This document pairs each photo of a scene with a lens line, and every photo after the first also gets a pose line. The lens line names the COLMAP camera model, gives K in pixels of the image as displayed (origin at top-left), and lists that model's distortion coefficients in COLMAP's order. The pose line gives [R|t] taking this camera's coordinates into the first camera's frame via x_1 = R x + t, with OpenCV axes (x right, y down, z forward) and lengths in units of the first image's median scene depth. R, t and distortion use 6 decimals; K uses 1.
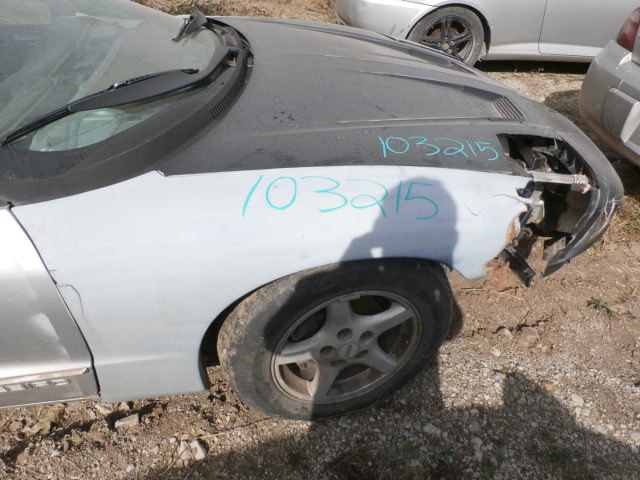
lens RADIAL K [[473.9, 0, 320.0], [0, 473.9, 240.0], [0, 0, 1]] dist [0.003975, 0.006771]
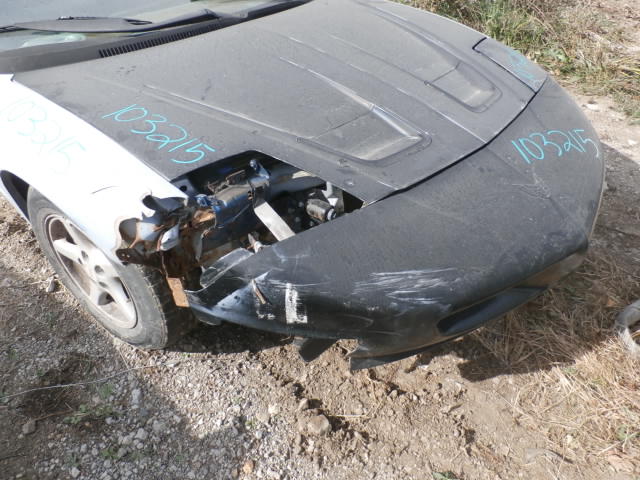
lens RADIAL K [[473.9, 0, 320.0], [0, 473.9, 240.0], [0, 0, 1]] dist [0.003975, 0.006771]
pose [[0.596347, 0.450751, -0.664224, 1.060014], [-0.426826, 0.878846, 0.213187, -0.308345], [0.679845, 0.156375, 0.716489, 0.497616]]
